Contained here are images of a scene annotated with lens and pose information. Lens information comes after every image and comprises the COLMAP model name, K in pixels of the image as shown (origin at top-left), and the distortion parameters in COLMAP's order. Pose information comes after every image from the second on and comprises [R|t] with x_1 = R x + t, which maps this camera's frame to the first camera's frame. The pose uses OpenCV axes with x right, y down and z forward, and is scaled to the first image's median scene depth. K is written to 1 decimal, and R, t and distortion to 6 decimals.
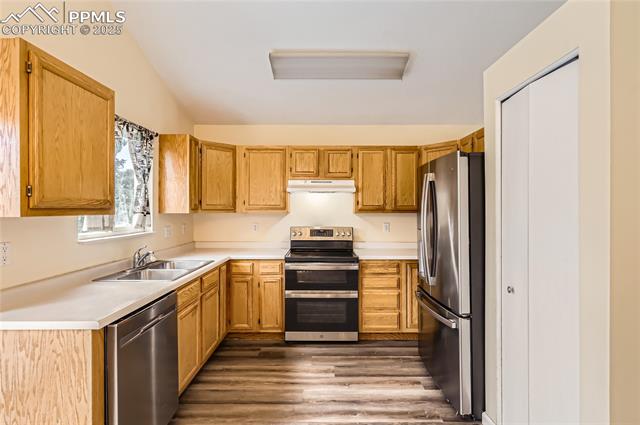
lens RADIAL K [[309.1, 0, 321.4], [0, 309.1, 210.4], [0, 0, 1]] dist [-0.000023, -0.000035]
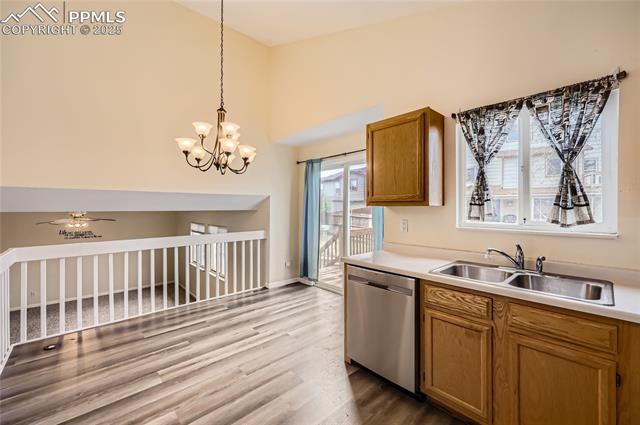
lens RADIAL K [[258.7, 0, 325.1], [0, 258.7, 208.1], [0, 0, 1]] dist [-0.002605, 0.000396]
pose [[-0.730286, 0.000732, -0.683141, 0.237295], [-0.000732, 0.999998, 0.001855, 0.014876], [0.683141, 0.001855, -0.730284, 0.996903]]
